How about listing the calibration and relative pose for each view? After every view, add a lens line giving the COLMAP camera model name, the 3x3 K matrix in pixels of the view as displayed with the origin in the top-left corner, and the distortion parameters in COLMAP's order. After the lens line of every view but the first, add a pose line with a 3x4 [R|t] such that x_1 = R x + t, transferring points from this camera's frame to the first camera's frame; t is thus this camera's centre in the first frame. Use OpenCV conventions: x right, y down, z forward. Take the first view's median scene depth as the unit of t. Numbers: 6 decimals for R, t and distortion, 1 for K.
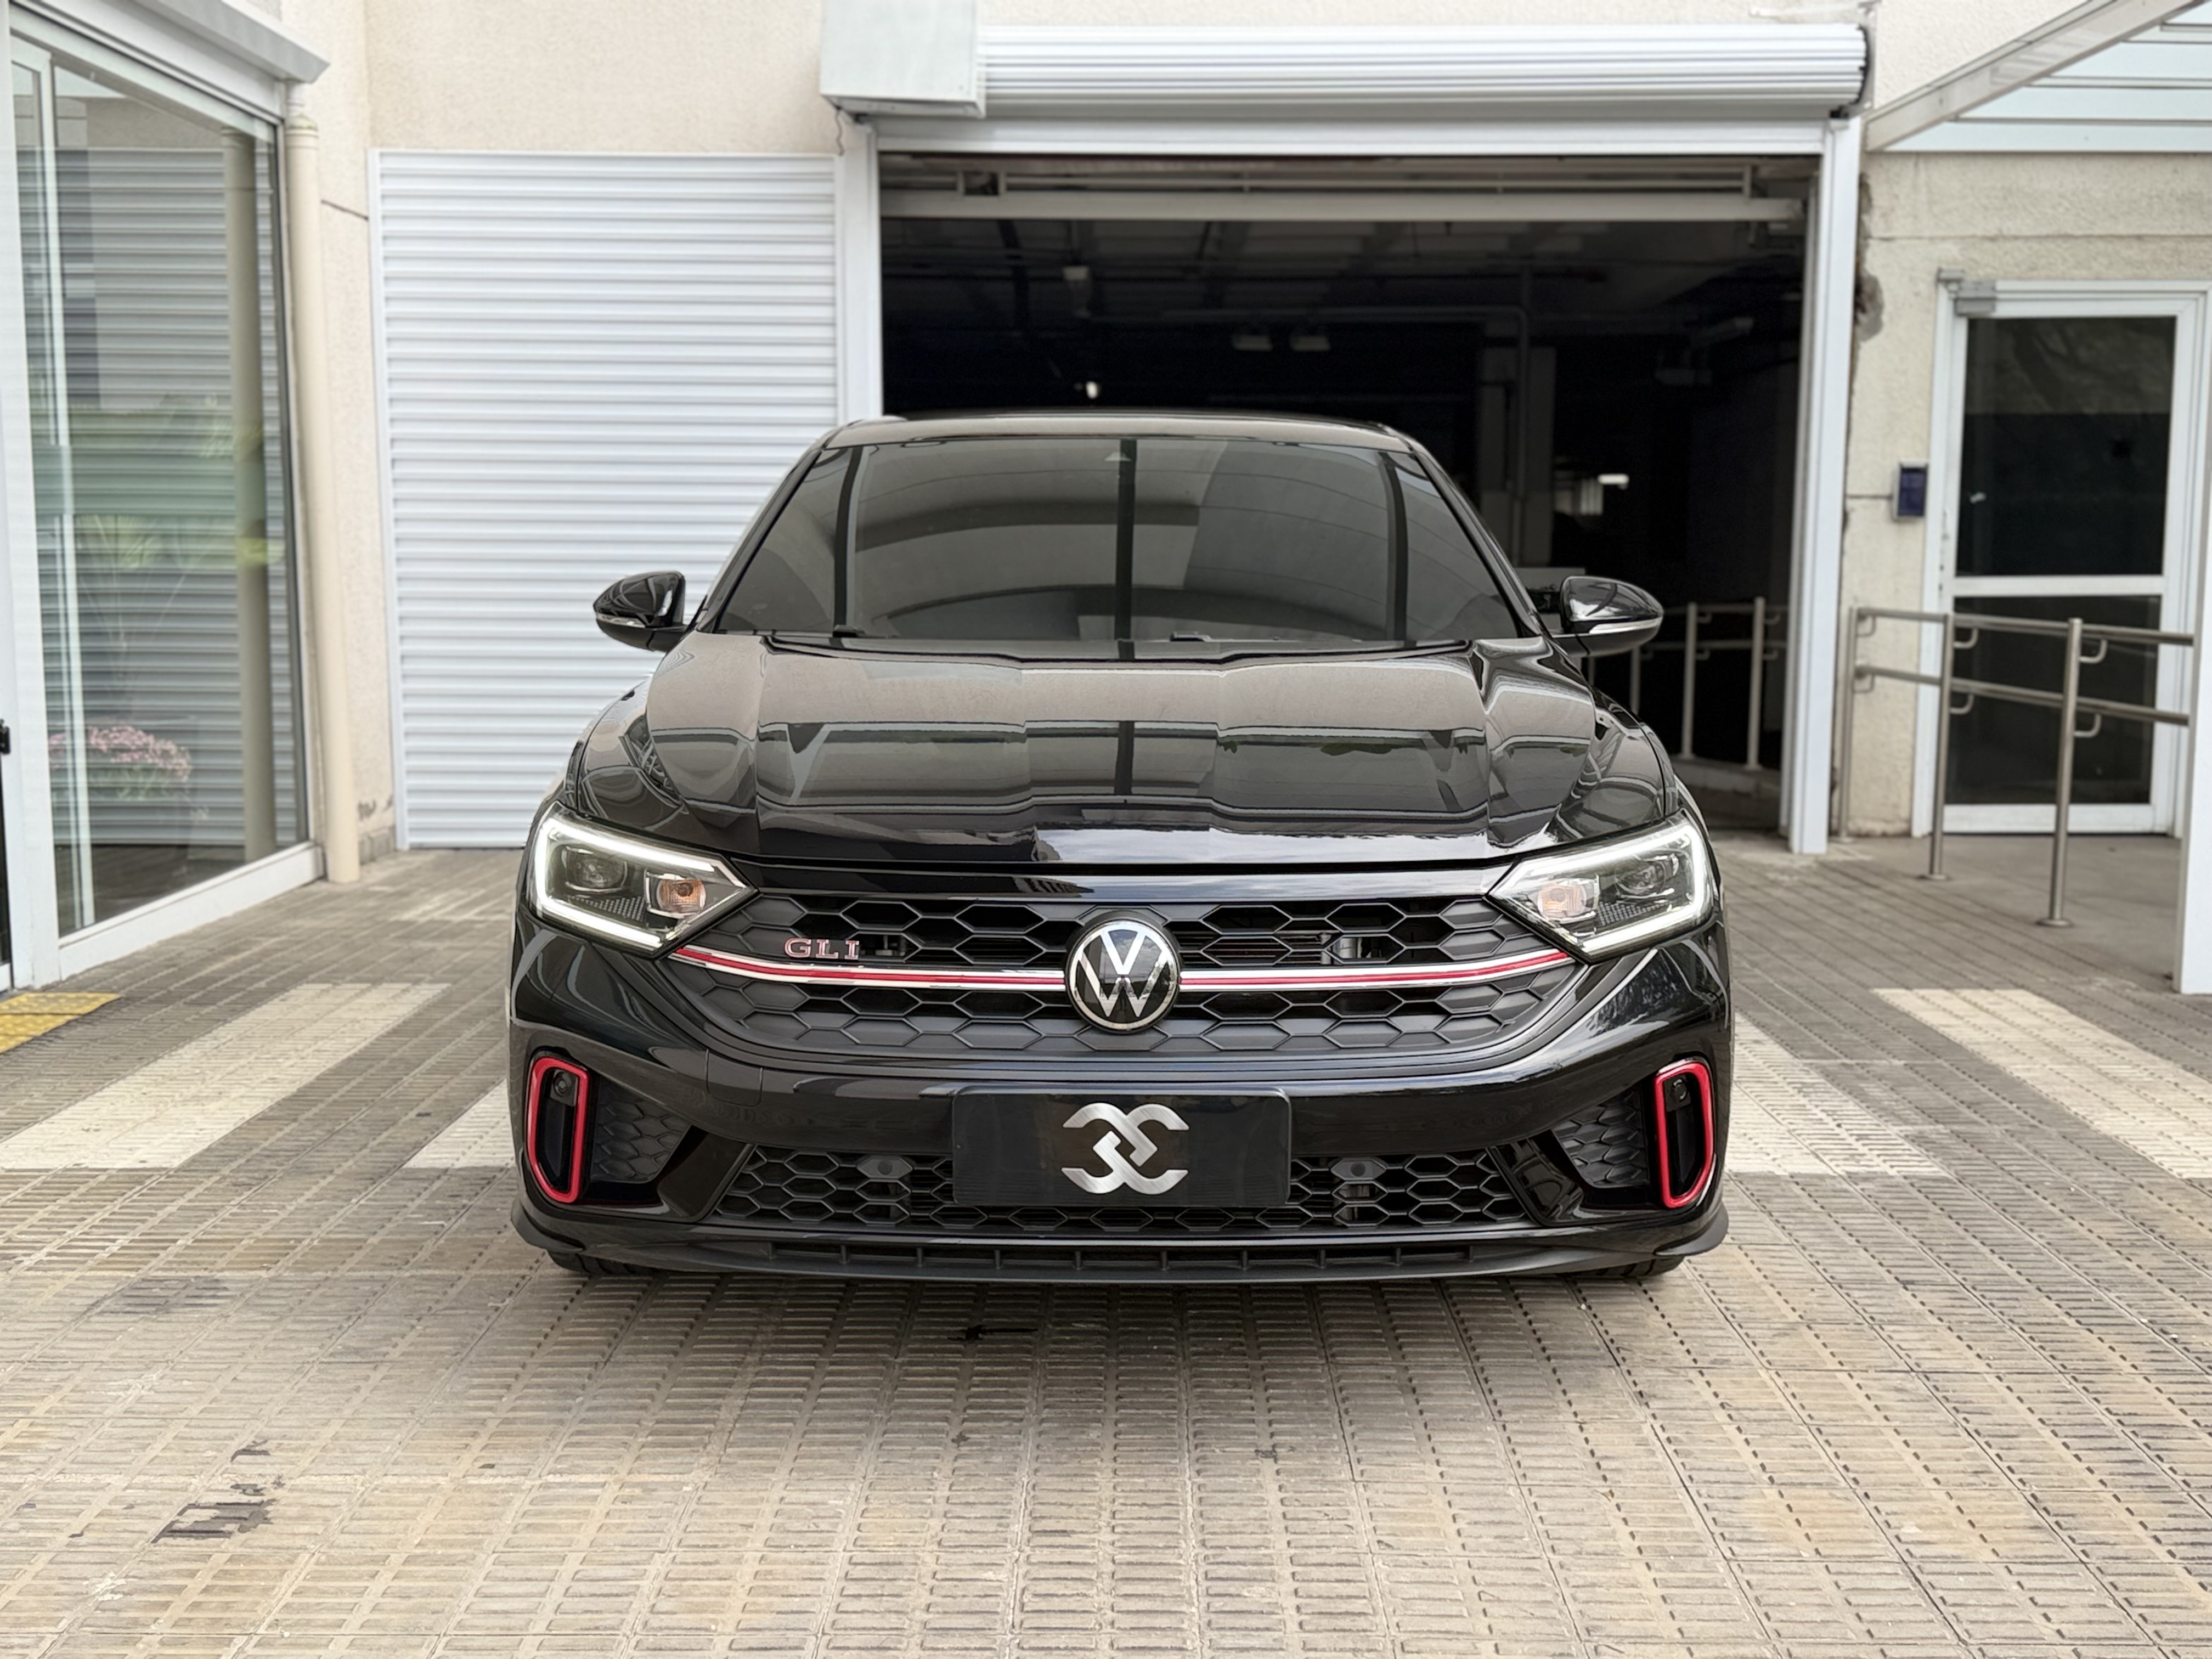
lens RADIAL K [[2399.5, 0, 1109.4], [0, 2399.5, 842.7], [0, 0, 1]] dist [0.176735, -0.423315]
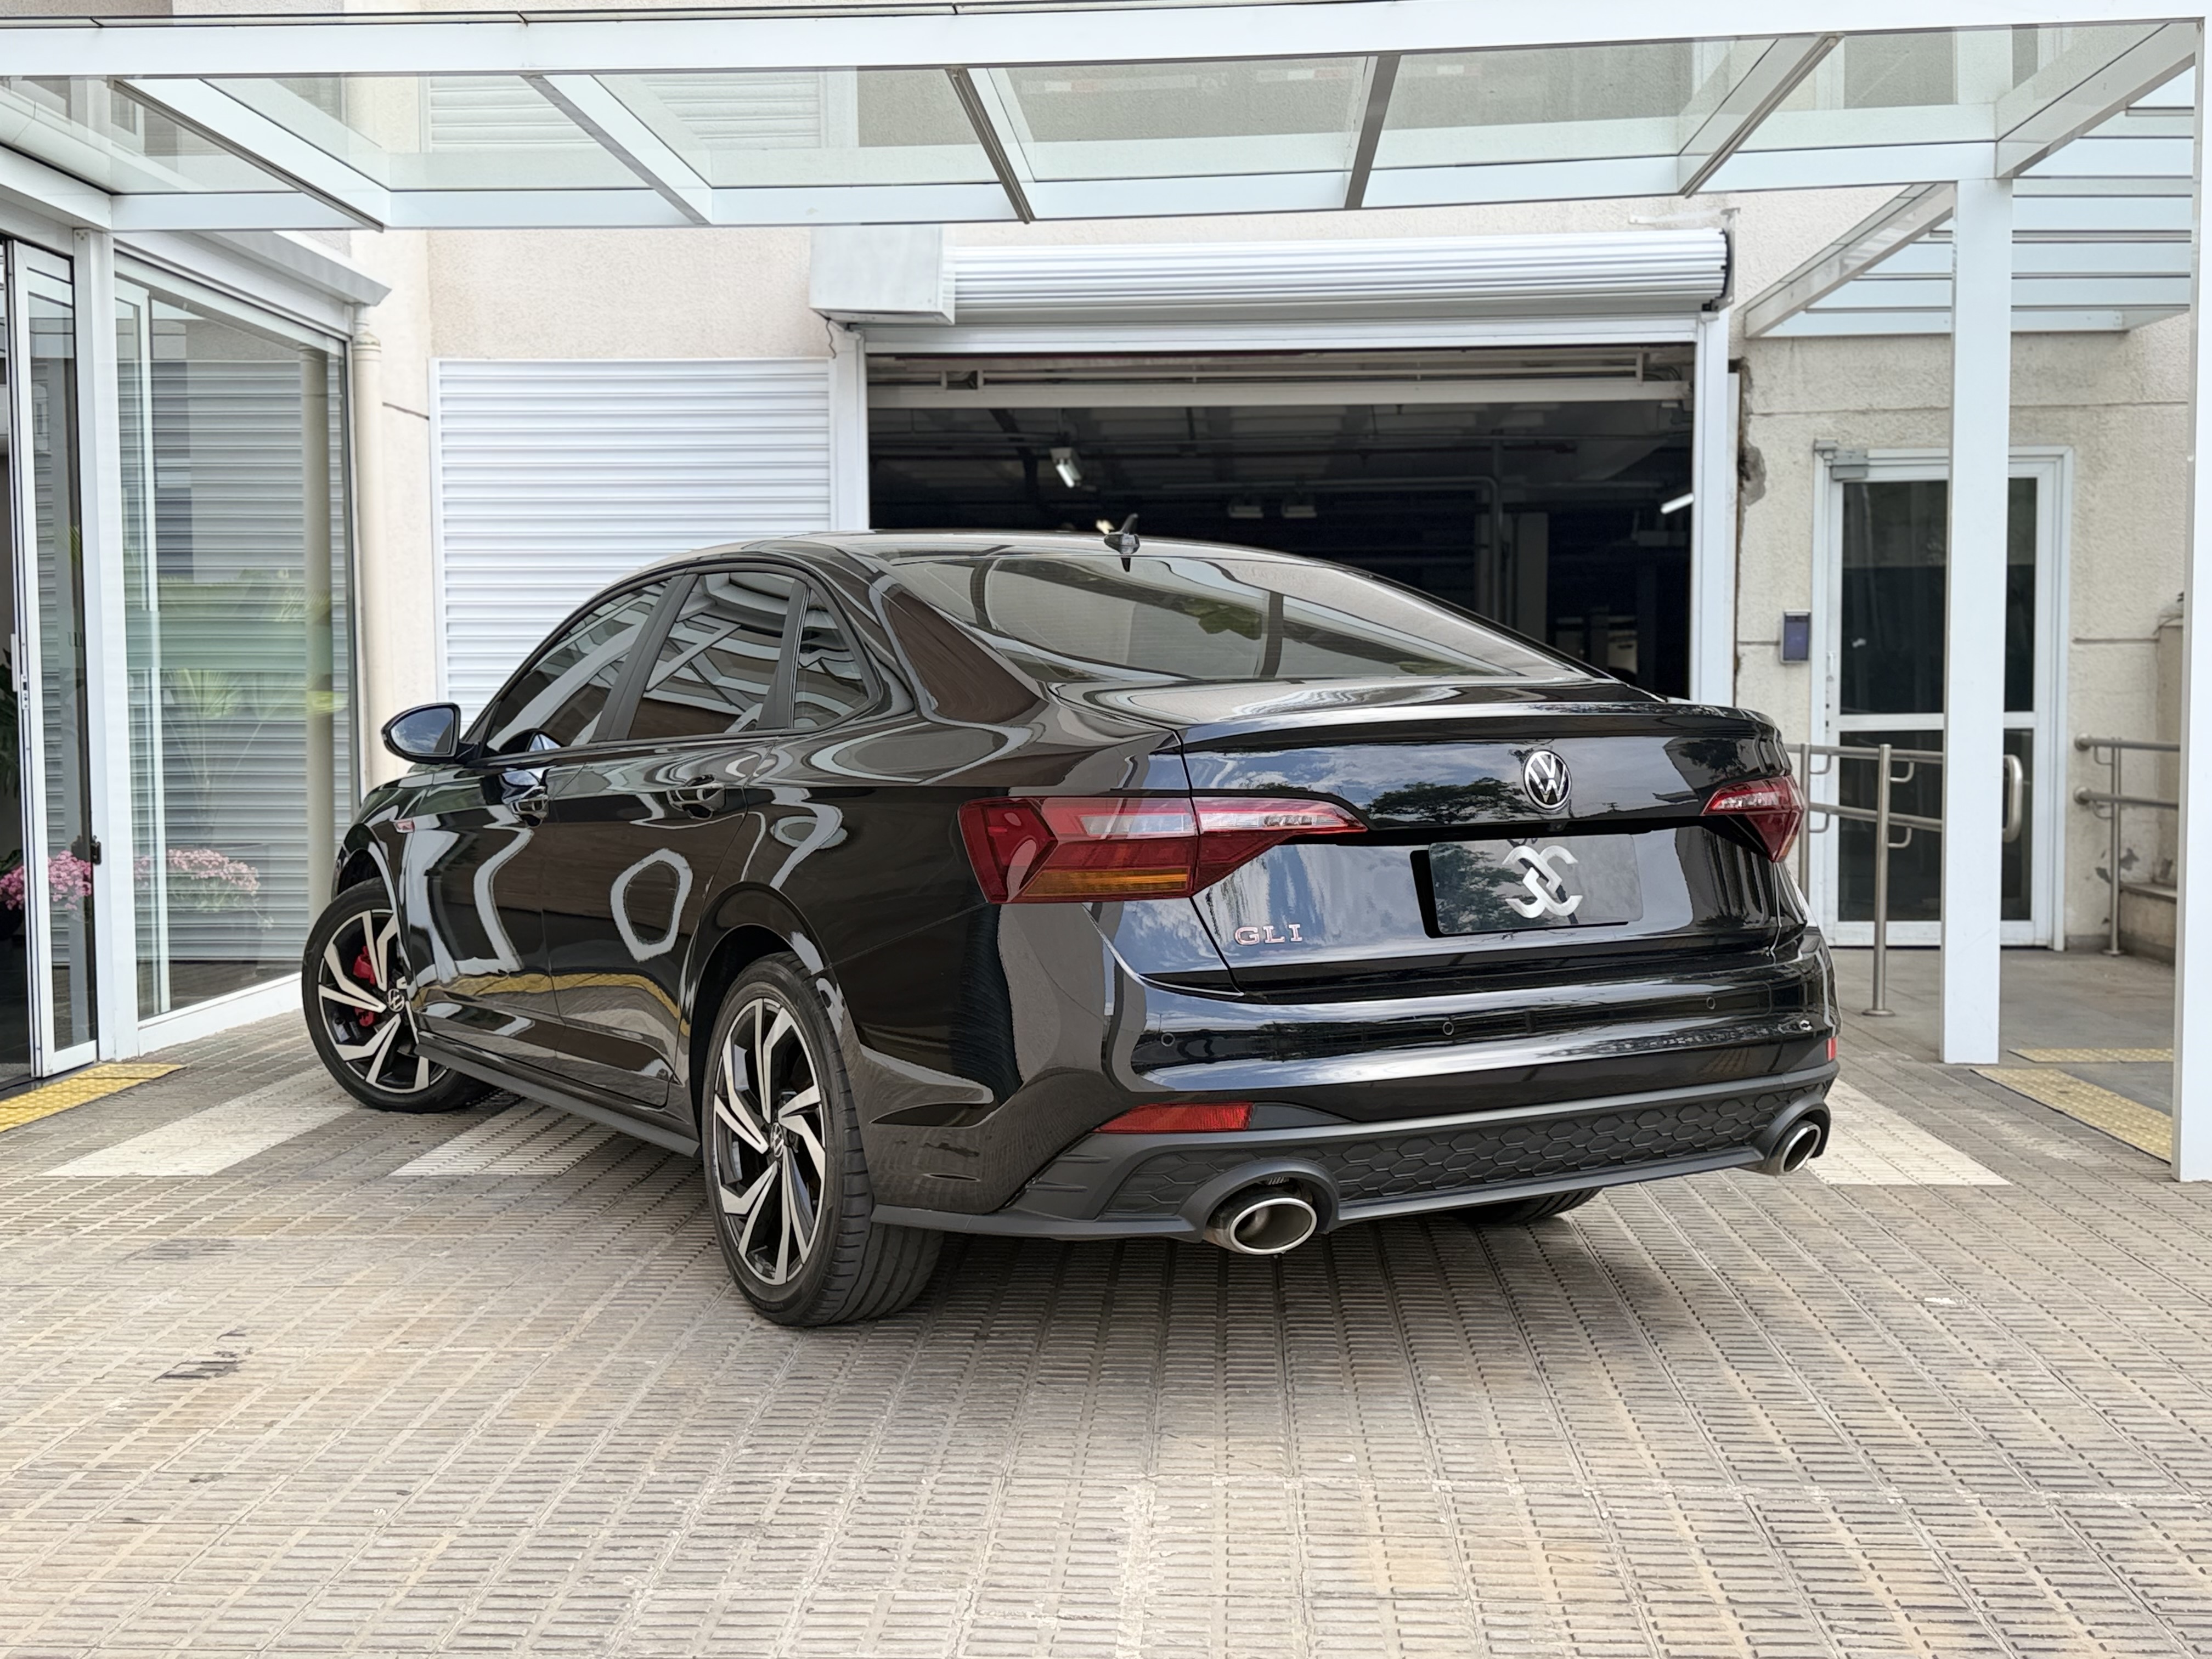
lens RADIAL K [[2385.4, 0, 1083.8], [0, 2385.4, 836.0], [0, 0, 1]] dist [0.187374, -0.449579]
pose [[0.998641, -0.006141, -0.051745, 0.072218], [0.002502, 0.997538, -0.070085, 0.026315], [0.052048, 0.069860, 0.996198, -0.126882]]
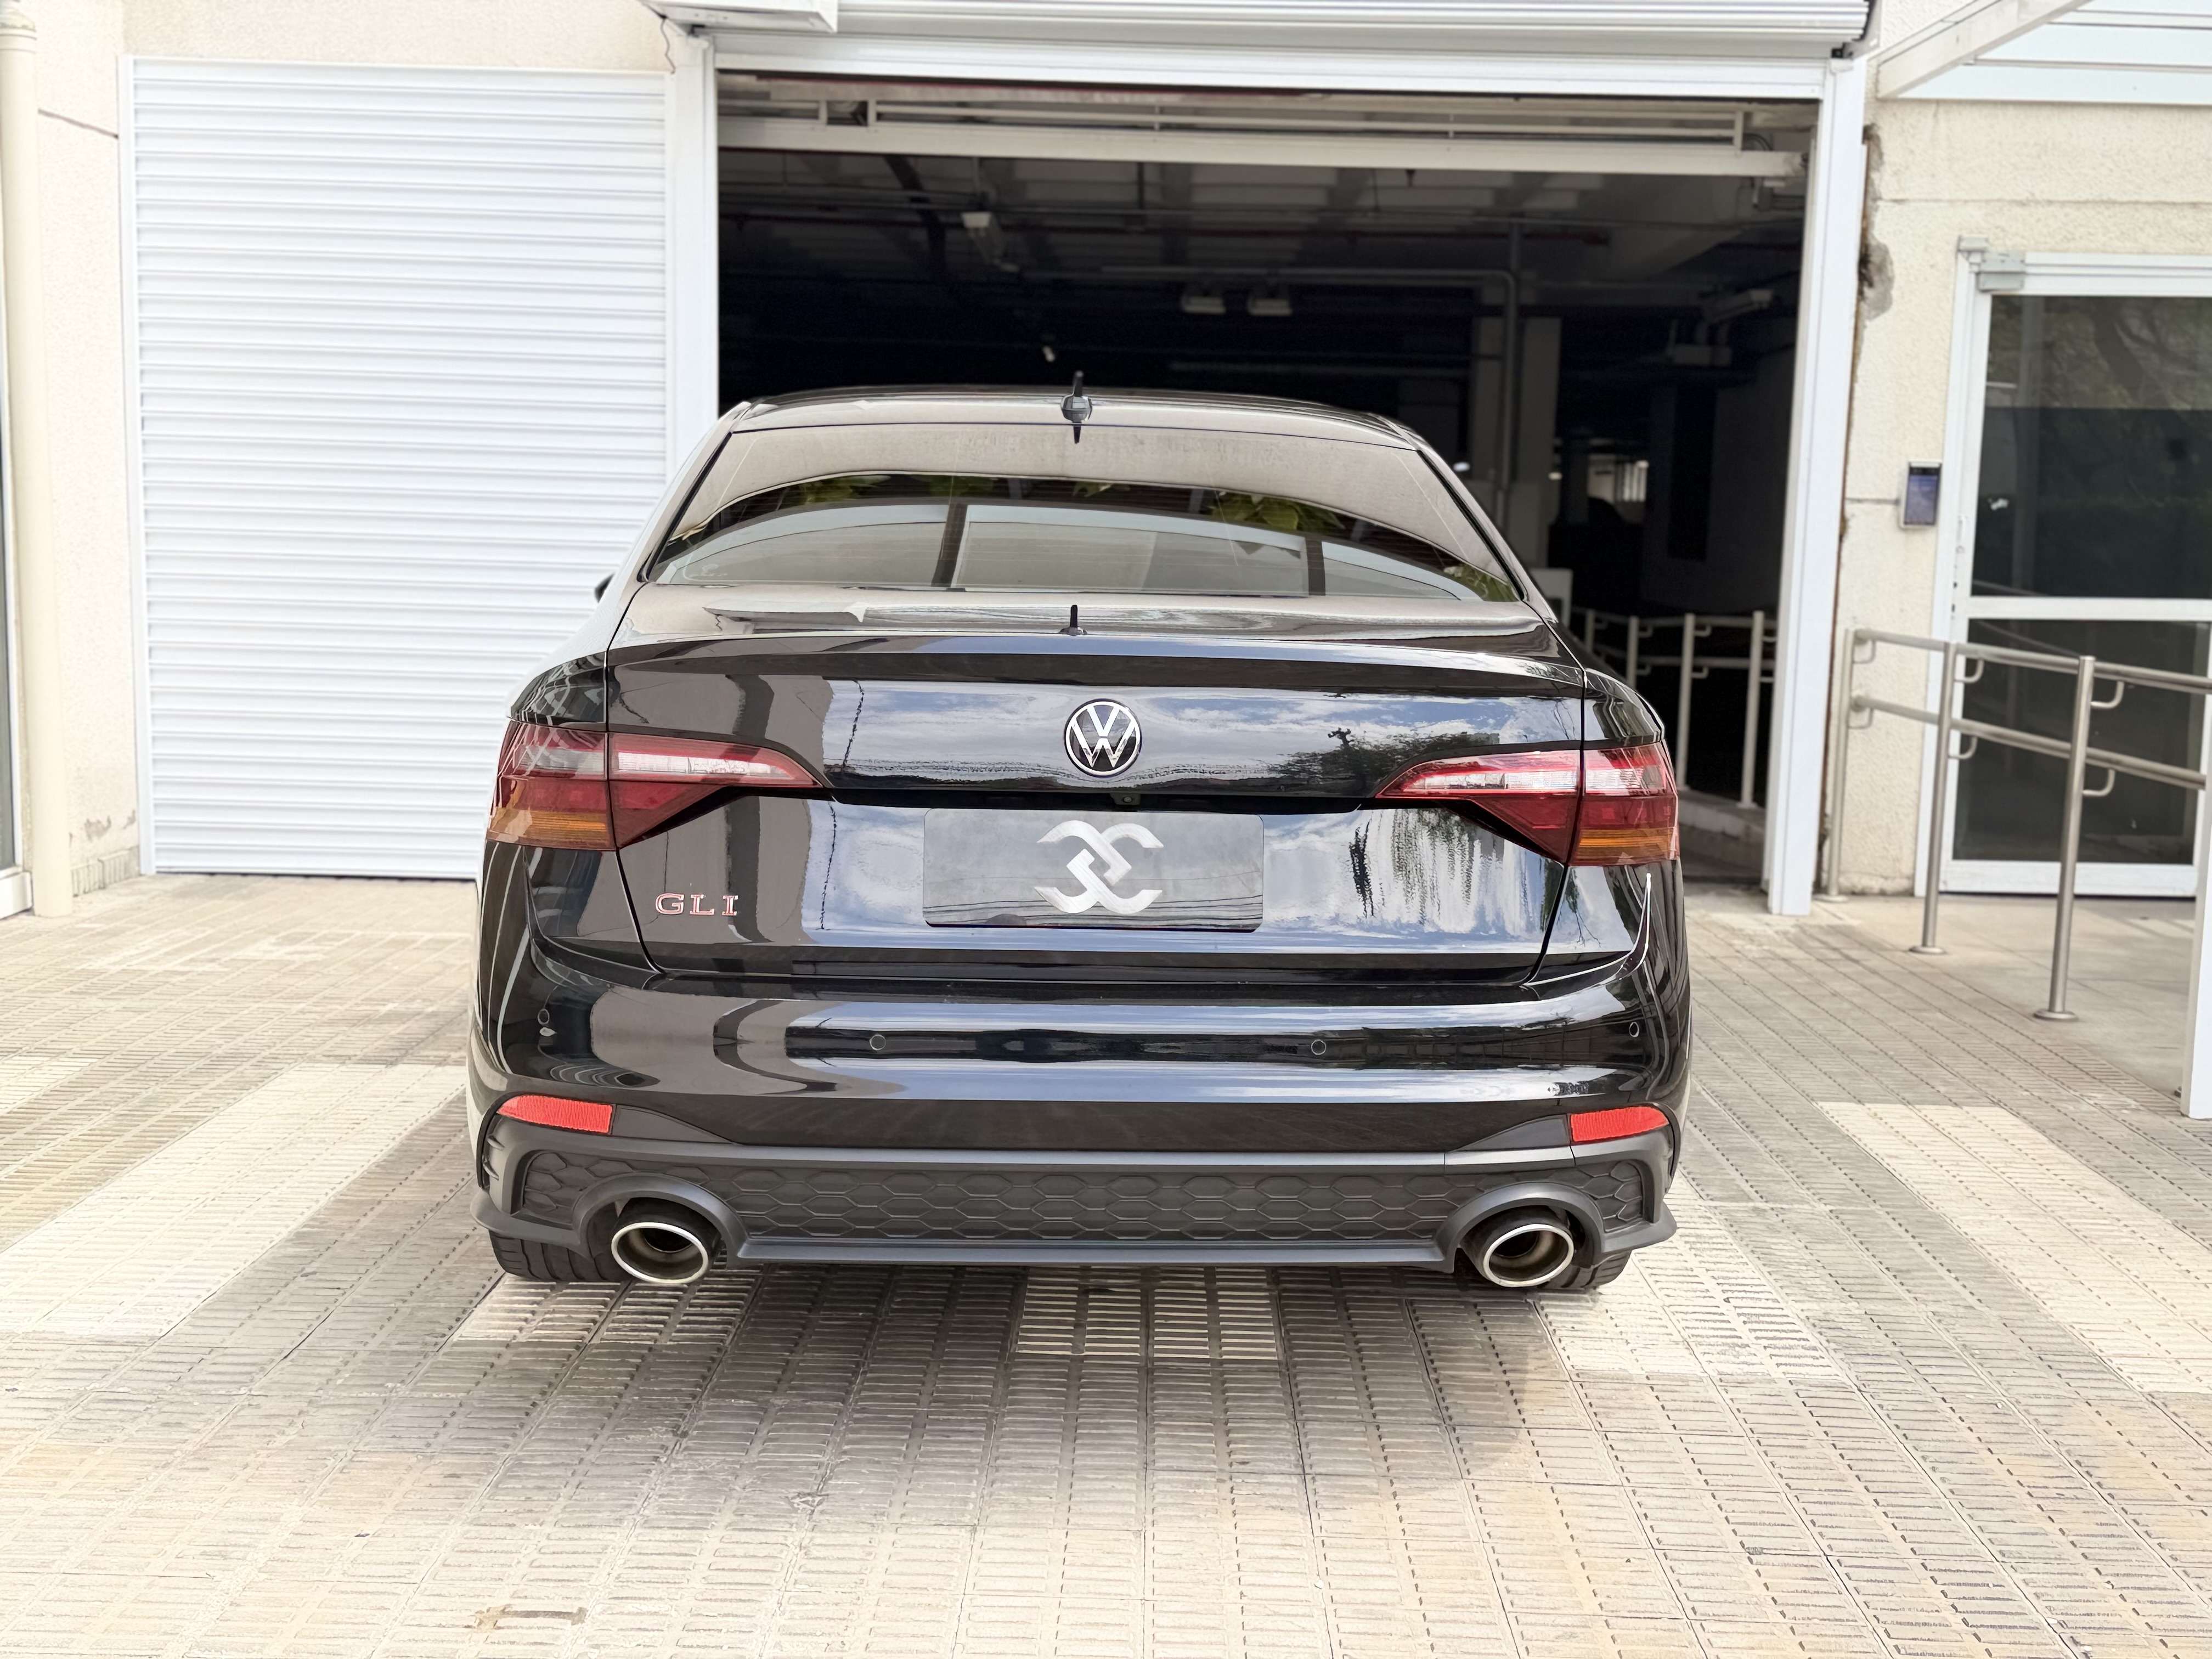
lens RADIAL K [[2605.8, 0, 1120.5], [0, 2605.8, 849.4], [0, 0, 1]] dist [0.189804, -0.463263]
pose [[0.999756, 0.022058, 0.000837, 0.056952], [-0.022060, 0.999755, 0.001792, -0.017316], [-0.000797, -0.001810, 0.999998, 0.078105]]
